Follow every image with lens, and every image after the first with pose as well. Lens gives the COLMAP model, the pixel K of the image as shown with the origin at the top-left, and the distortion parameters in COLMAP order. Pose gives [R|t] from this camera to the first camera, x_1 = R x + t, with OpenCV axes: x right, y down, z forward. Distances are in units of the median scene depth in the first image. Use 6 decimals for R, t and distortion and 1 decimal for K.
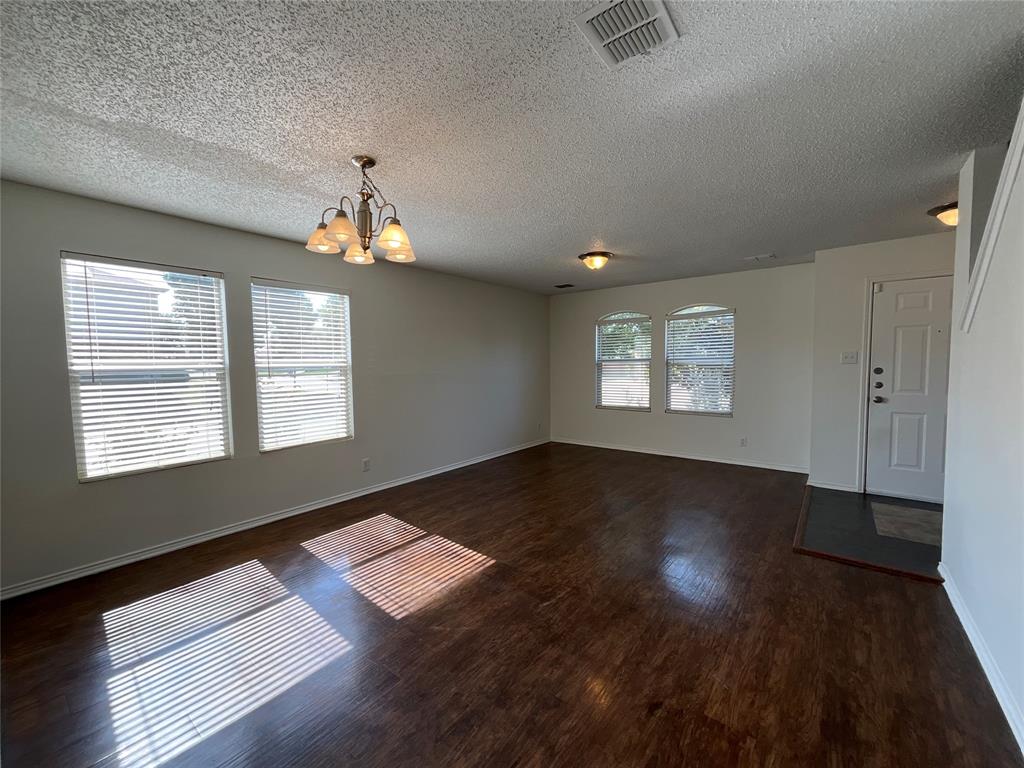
lens RADIAL K [[411.9, 0, 512.8], [0, 411.9, 386.5], [0, 0, 1]] dist [-0.004639, -0.001163]
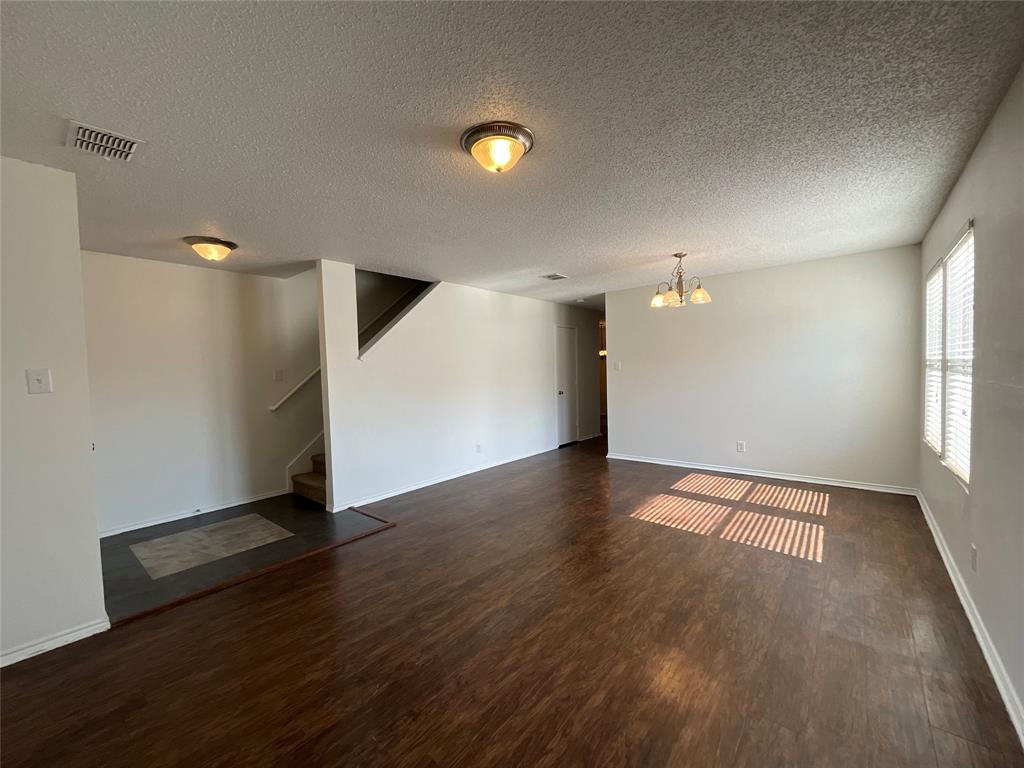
lens RADIAL K [[411.9, 0, 511.0], [0, 411.9, 384.8], [0, 0, 1]] dist [-0.004639, -0.001163]
pose [[-0.998678, 0.039324, 0.033119, 0.246626], [0.042255, 0.994767, 0.093027, -0.120622], [-0.029287, 0.094303, -0.995113, 2.006814]]
